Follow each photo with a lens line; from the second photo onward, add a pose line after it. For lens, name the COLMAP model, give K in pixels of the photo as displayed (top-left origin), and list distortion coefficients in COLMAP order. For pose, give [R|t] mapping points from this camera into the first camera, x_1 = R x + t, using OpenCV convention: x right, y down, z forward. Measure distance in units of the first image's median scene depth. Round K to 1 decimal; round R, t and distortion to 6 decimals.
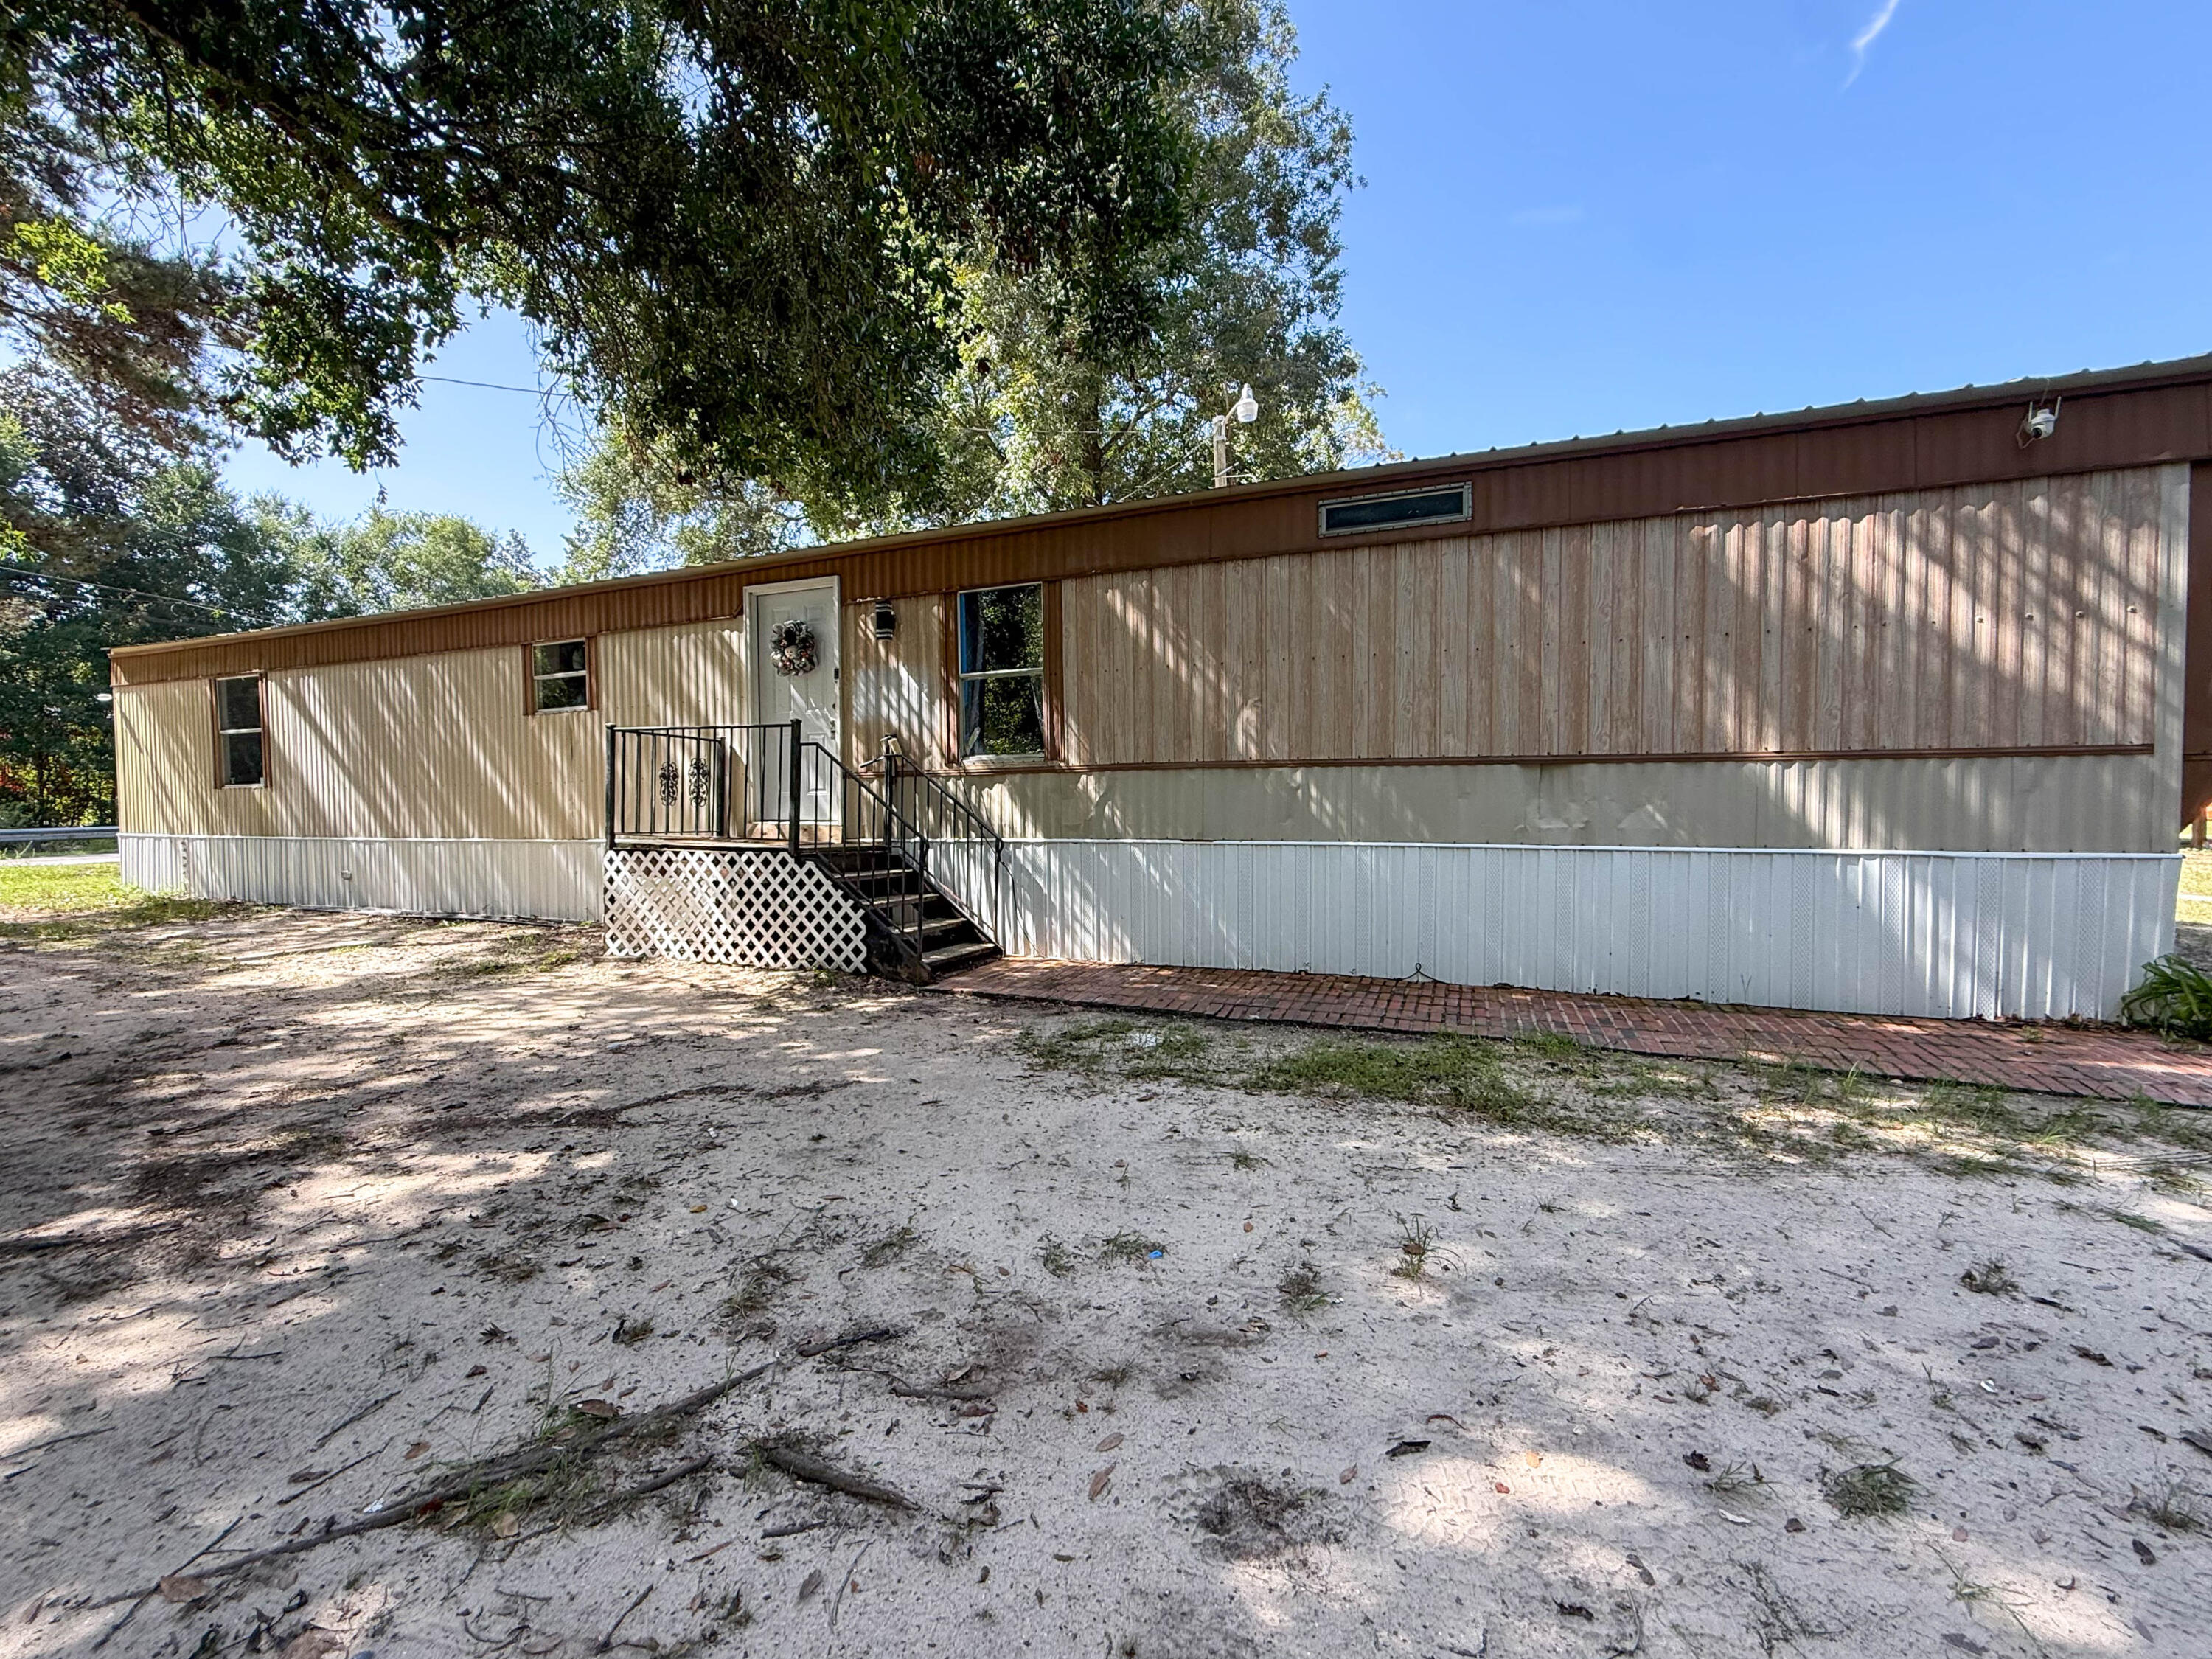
lens RADIAL K [[879.4, 0, 1101.7], [0, 879.4, 825.6], [0, 0, 1]] dist [-0.000438, 0.000297]
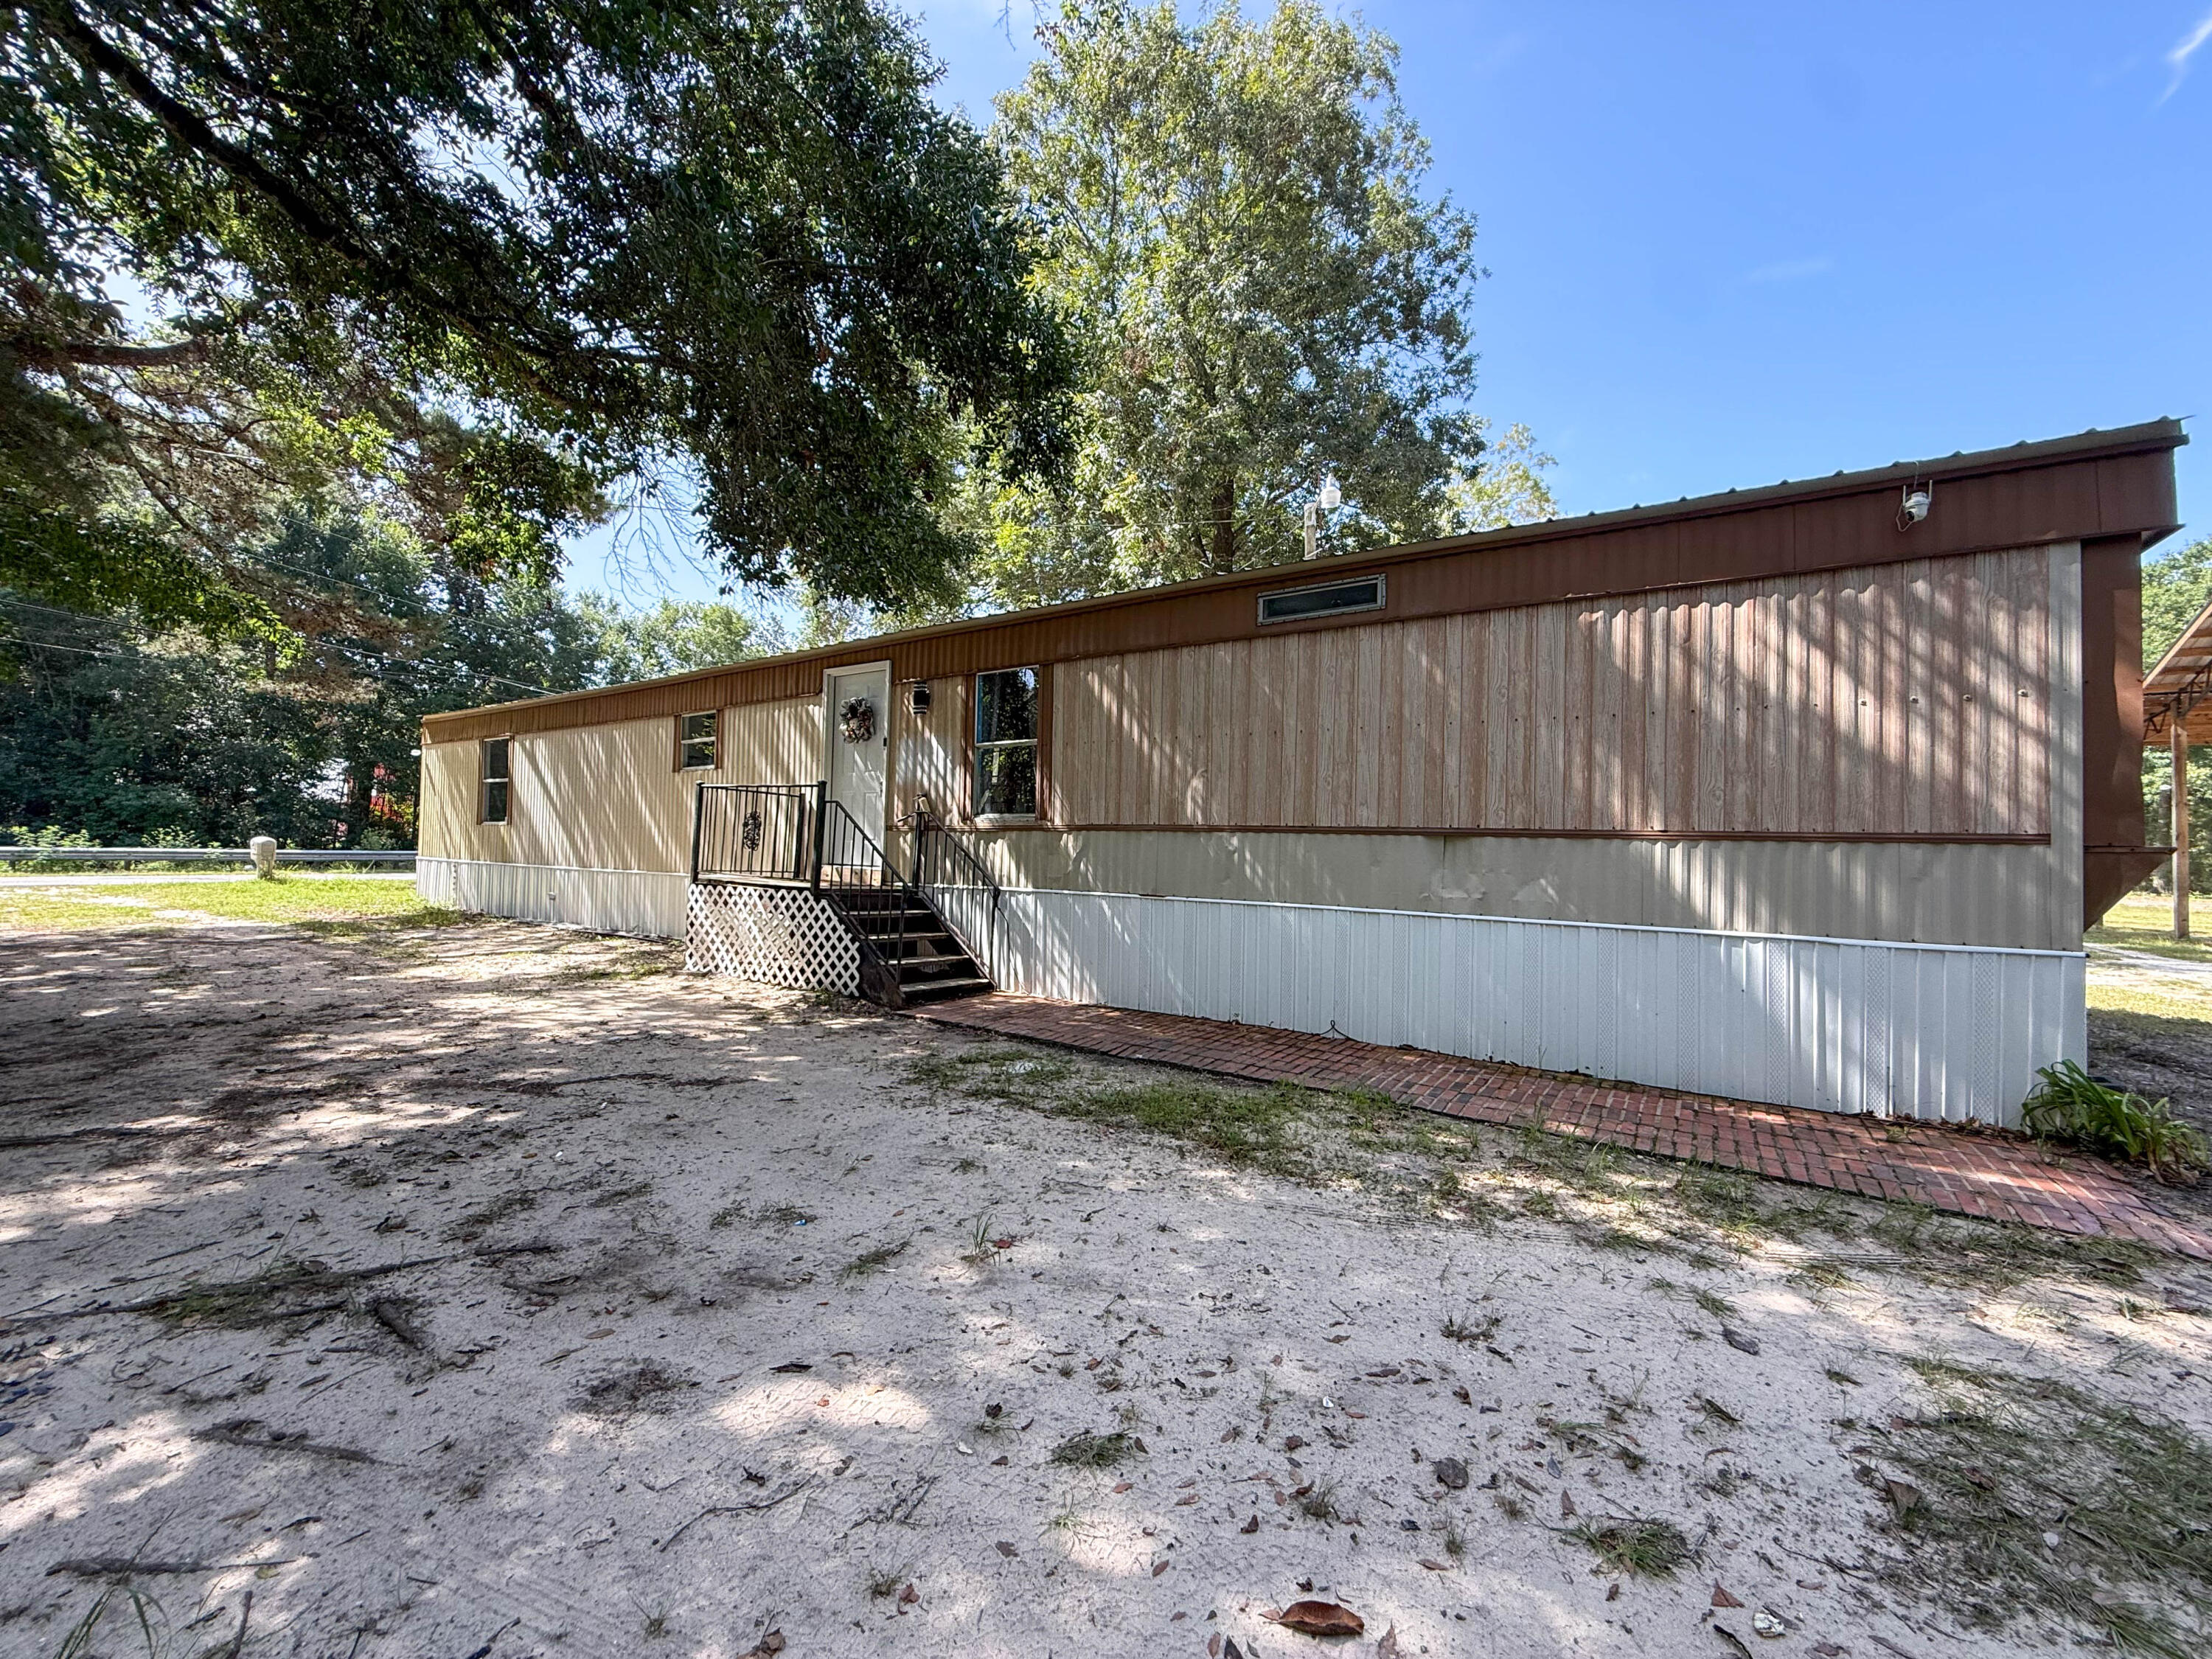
lens RADIAL K [[825.0, 0, 1107.3], [0, 825.0, 833.9], [0, 0, 1]] dist [-0.000330, 0.000275]
pose [[0.982973, 0.028394, -0.181540, 0.311399], [-0.038034, 0.998033, -0.049843, -0.009016], [0.179768, 0.055899, 0.982120, -0.045285]]
